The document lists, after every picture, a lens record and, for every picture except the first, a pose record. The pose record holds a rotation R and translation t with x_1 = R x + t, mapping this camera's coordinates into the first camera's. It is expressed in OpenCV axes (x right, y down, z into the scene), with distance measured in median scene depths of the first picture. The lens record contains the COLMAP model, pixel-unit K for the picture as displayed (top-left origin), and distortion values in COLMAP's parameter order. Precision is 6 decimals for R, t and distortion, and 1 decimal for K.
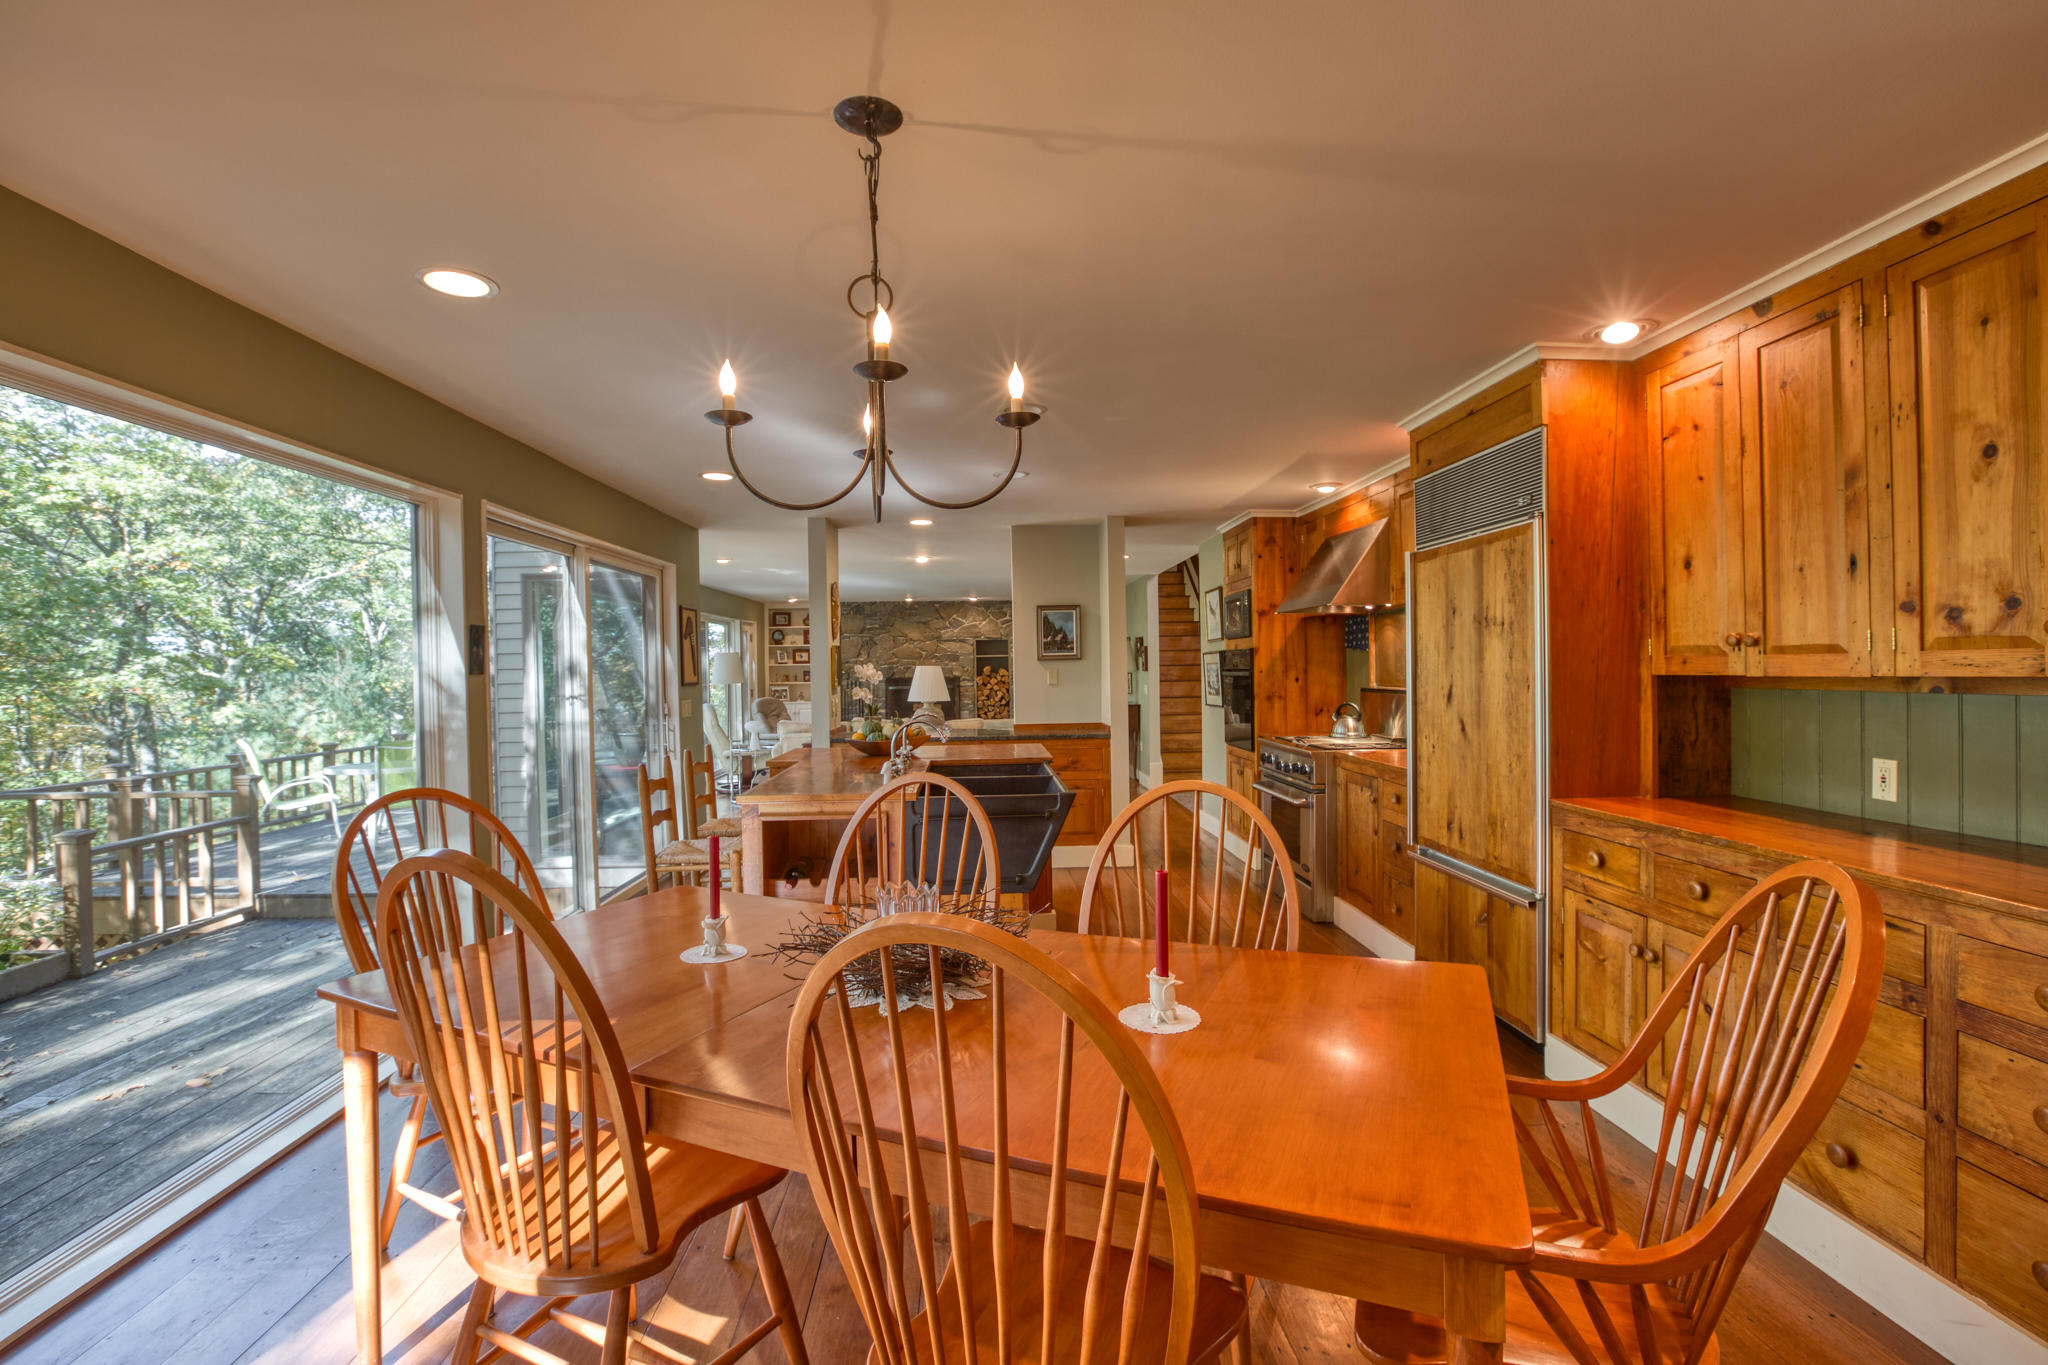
lens RADIAL K [[940.2, 0, 1008.4], [0, 940.2, 669.2], [0, 0, 1]] dist [-0.027575, -0.000210]
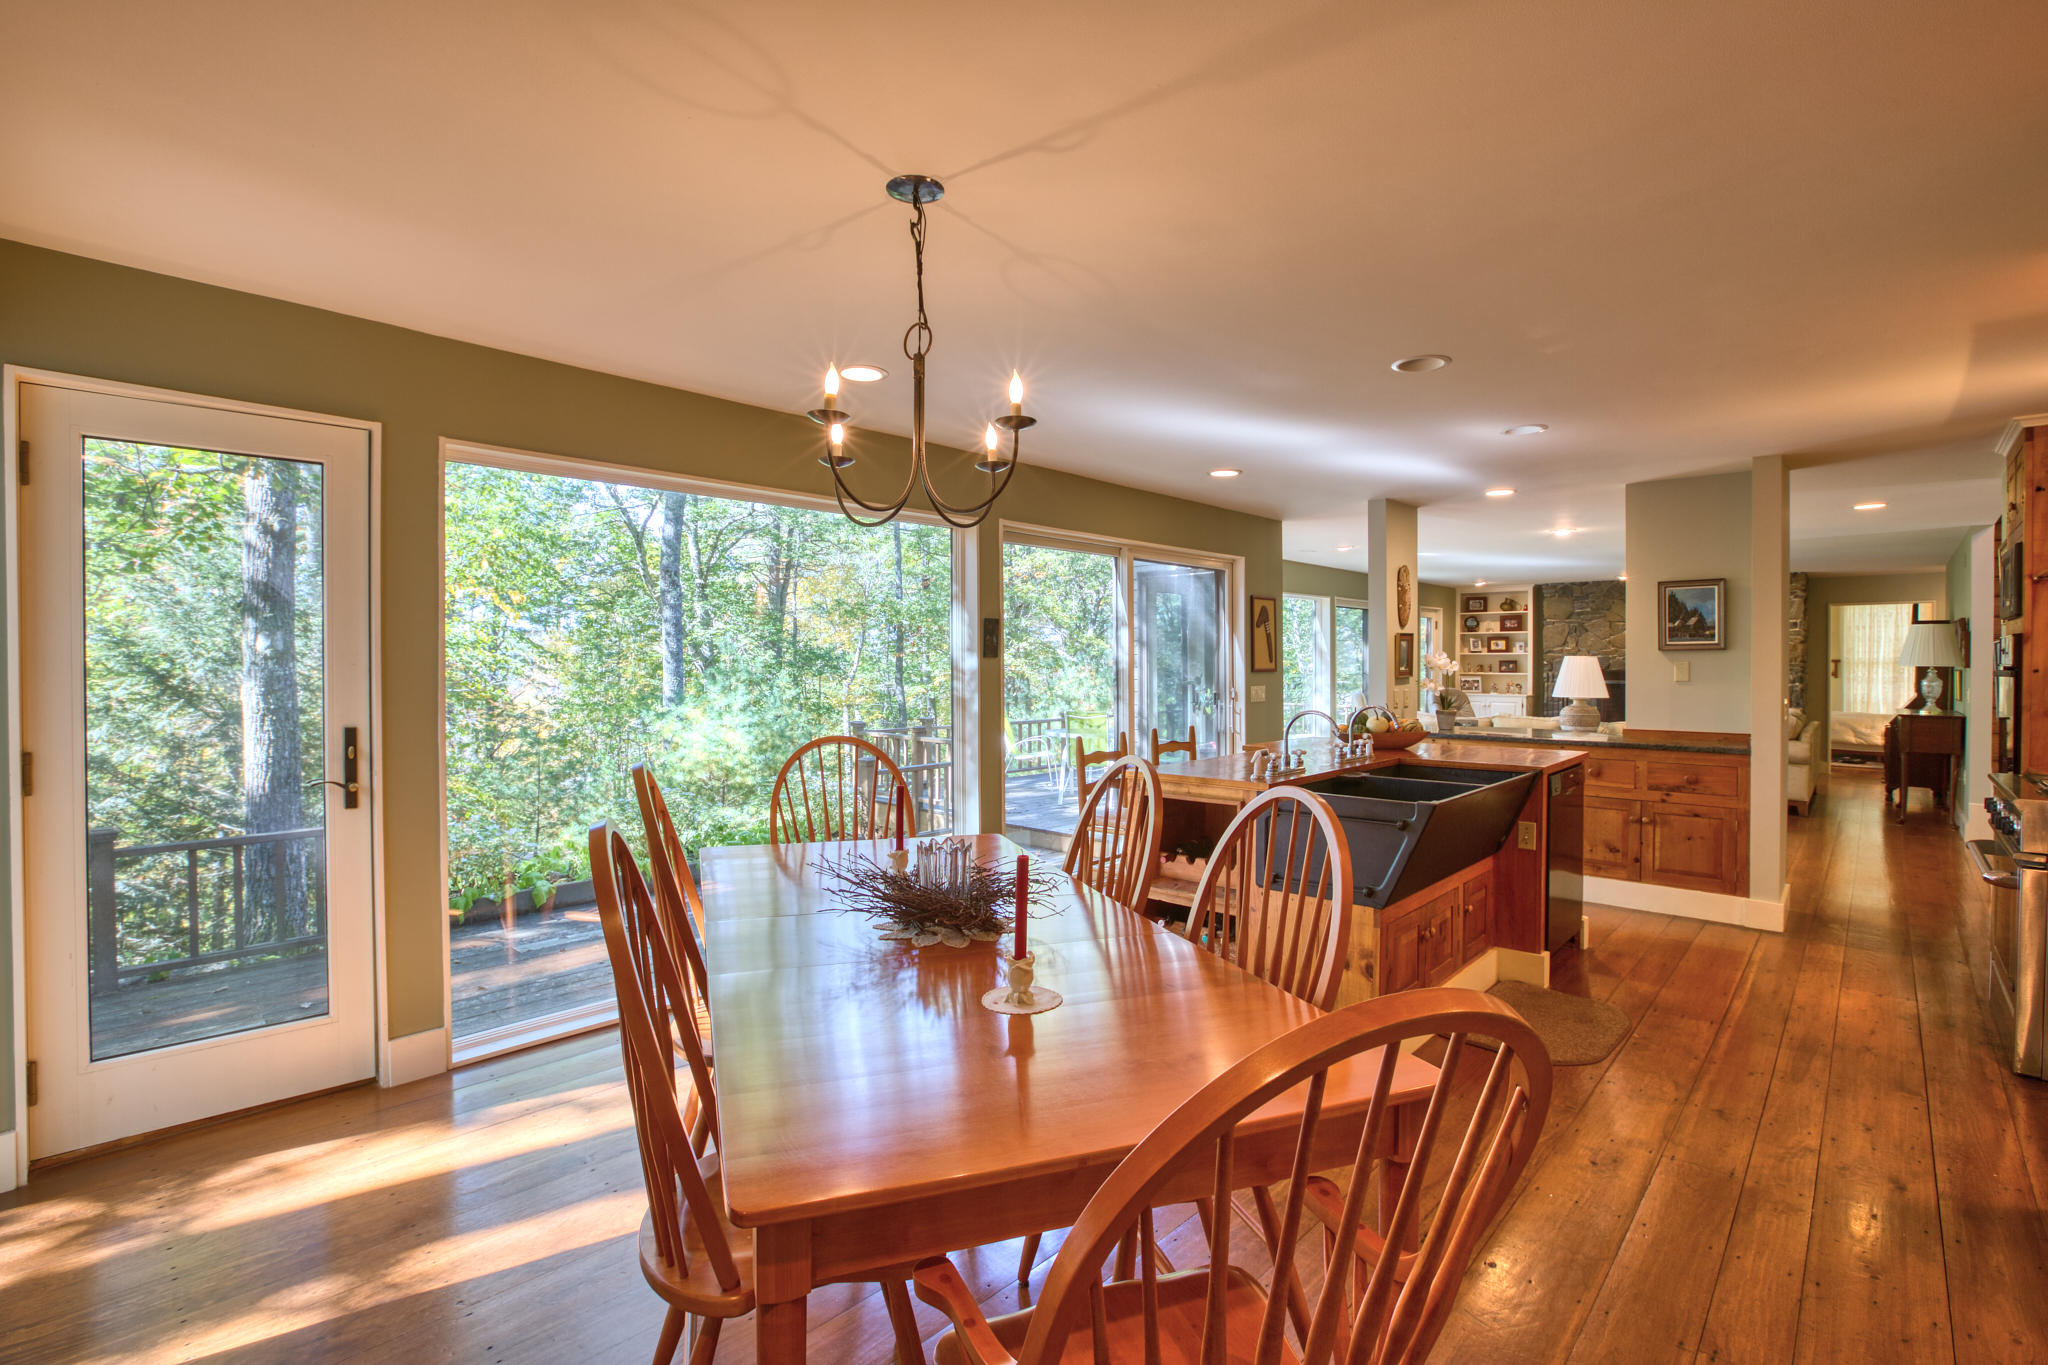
lens RADIAL K [[940.2, 0, 1022.1], [0, 940.2, 667.3], [0, 0, 1]] dist [-0.027575, -0.000210]
pose [[0.710400, 0.020259, -0.703506, 0.151916], [-0.012586, 0.999791, 0.016082, -0.000805], [0.703685, -0.002571, 0.710507, 0.047838]]
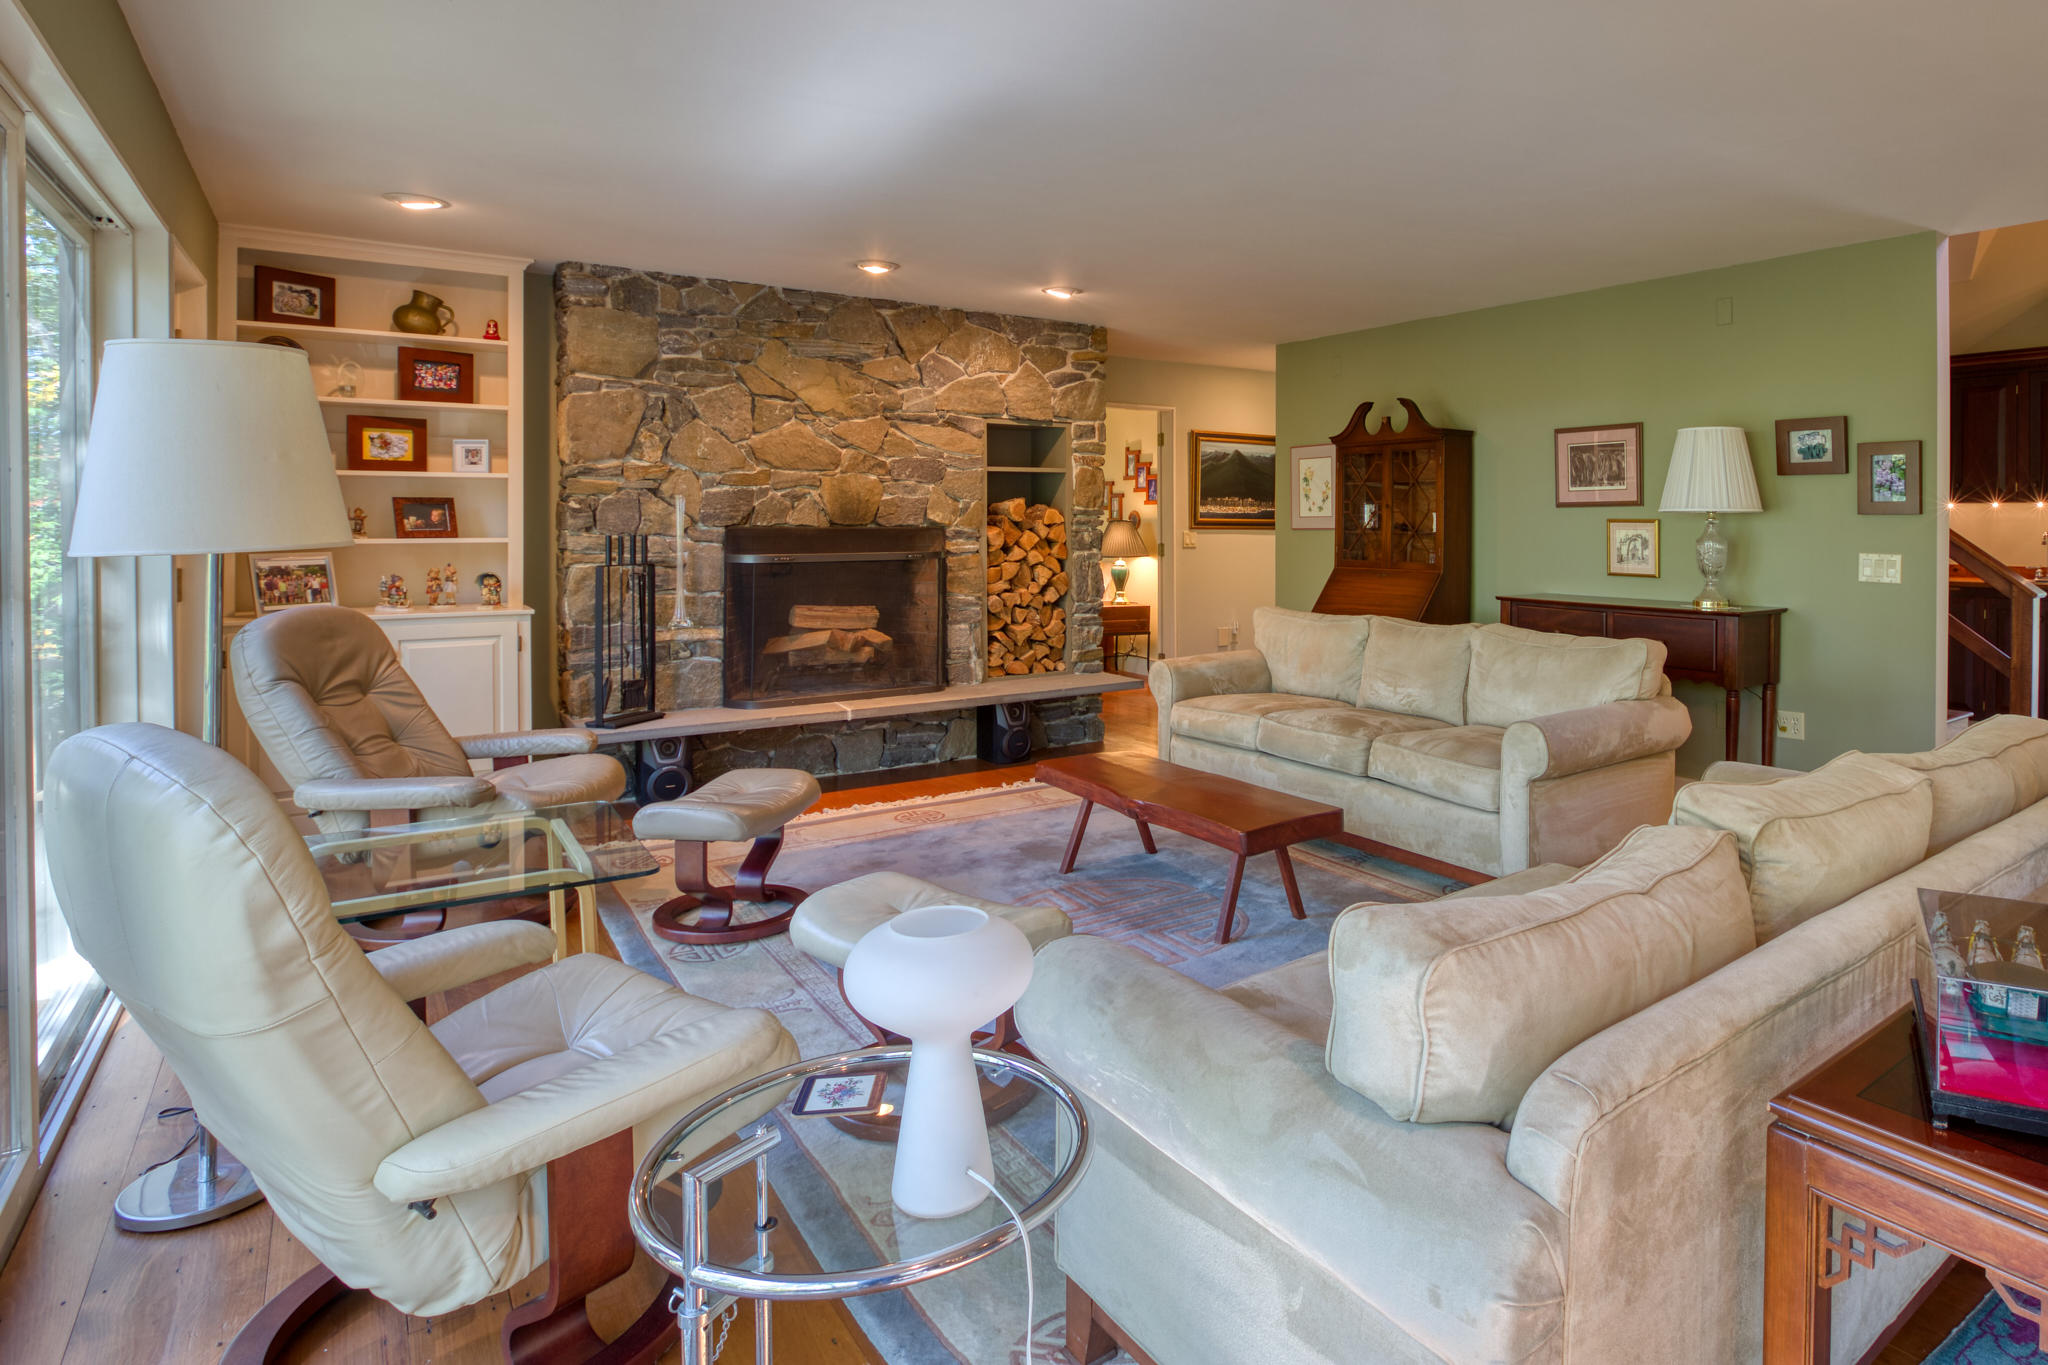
lens RADIAL K [[1087.0, 0, 1122.0], [0, 1087.0, 530.2], [0, 0, 1]] dist [0.003056, 0.000659]
pose [[0.836635, 0.011426, 0.547642, -0.358992], [-0.011328, 0.999930, -0.003557, 0.016828], [-0.547644, -0.003228, 0.836705, 1.038523]]
